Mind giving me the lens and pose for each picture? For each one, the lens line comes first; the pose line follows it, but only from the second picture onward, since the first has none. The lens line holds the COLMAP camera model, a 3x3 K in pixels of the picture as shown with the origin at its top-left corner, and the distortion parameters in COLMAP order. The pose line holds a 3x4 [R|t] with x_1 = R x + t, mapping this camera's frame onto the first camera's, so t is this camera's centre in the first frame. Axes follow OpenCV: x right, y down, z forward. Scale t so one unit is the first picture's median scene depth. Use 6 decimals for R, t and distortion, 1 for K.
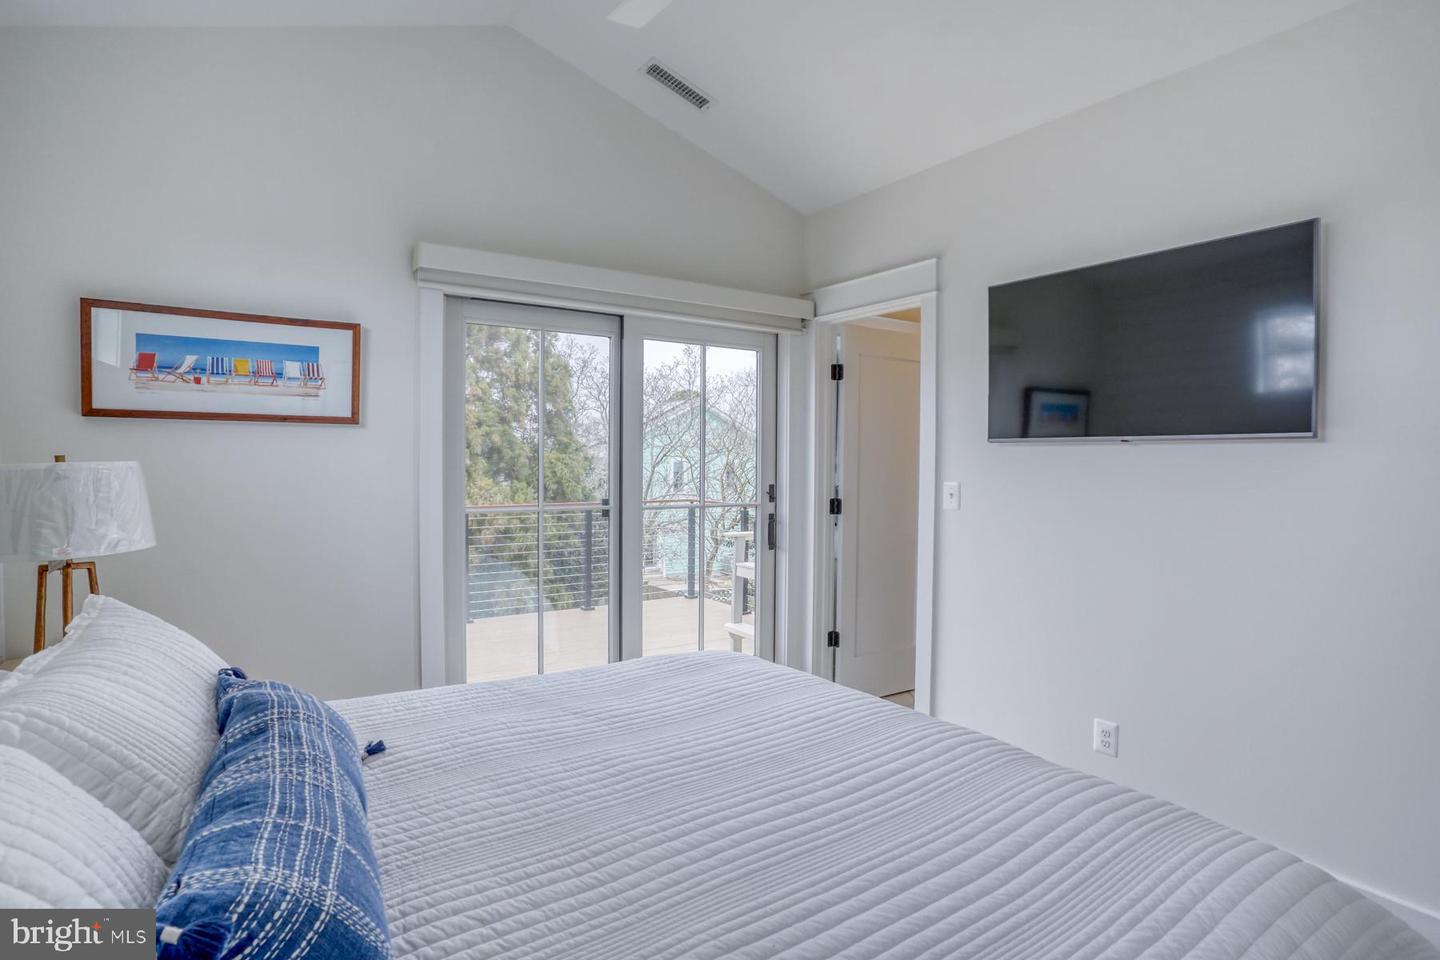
lens RADIAL K [[737.4, 0, 711.7], [0, 737.4, 471.4], [0, 0, 1]] dist [-0.078427, 0.034121]
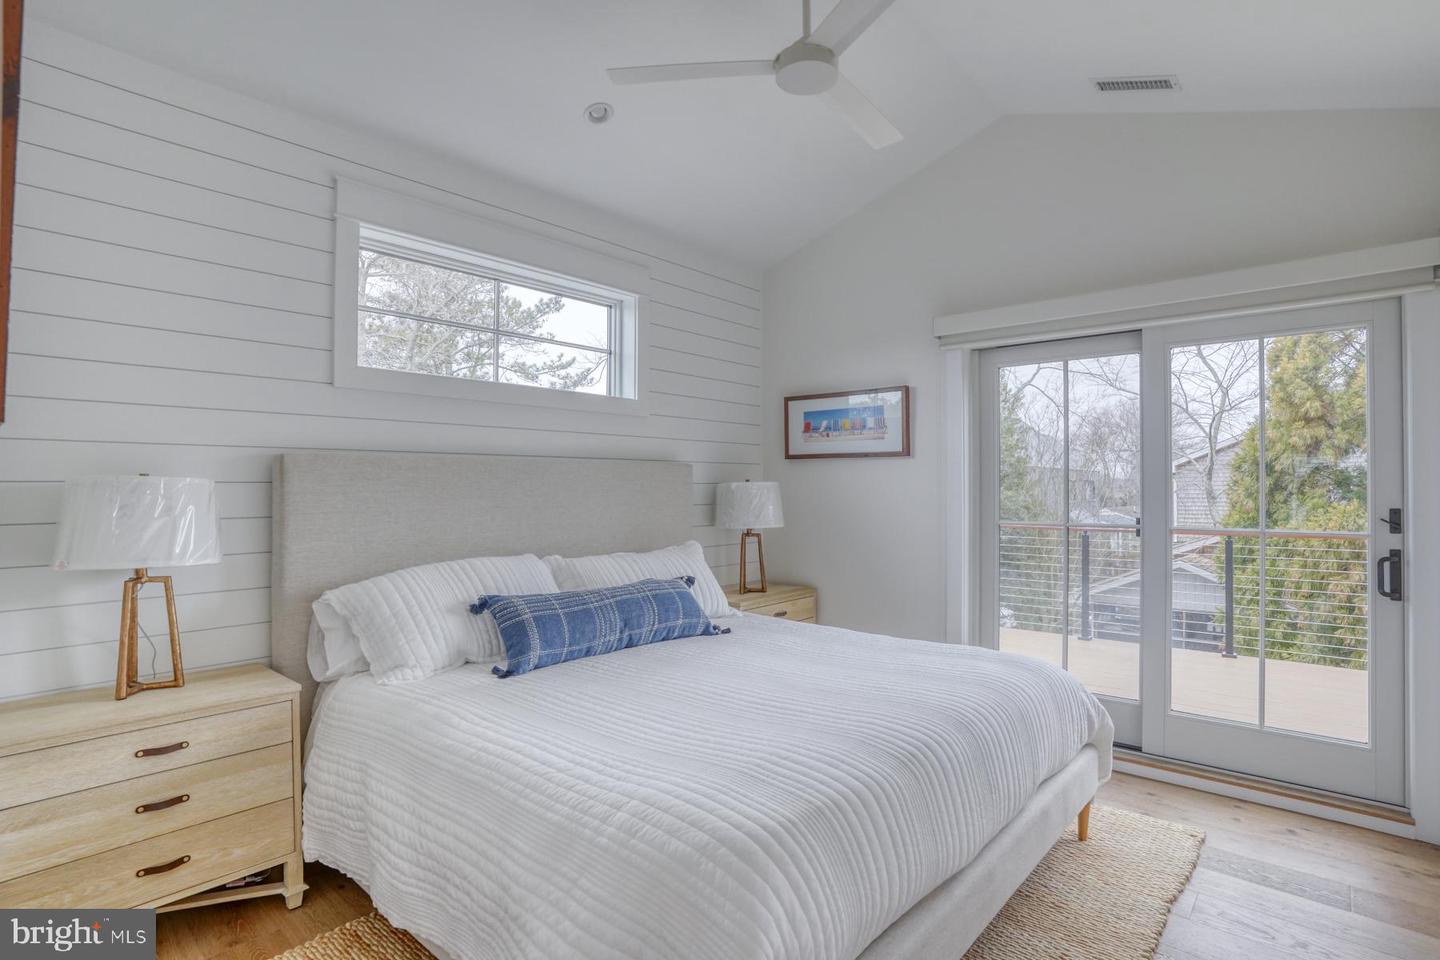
lens RADIAL K [[737.4, 0, 711.7], [0, 737.4, 471.4], [0, 0, 1]] dist [-0.078427, 0.034121]
pose [[0.243034, -0.022855, -0.969748, 0.849064], [-0.007423, 0.999649, -0.025420, 0.005874], [0.969989, 0.013376, 0.242779, 0.281828]]
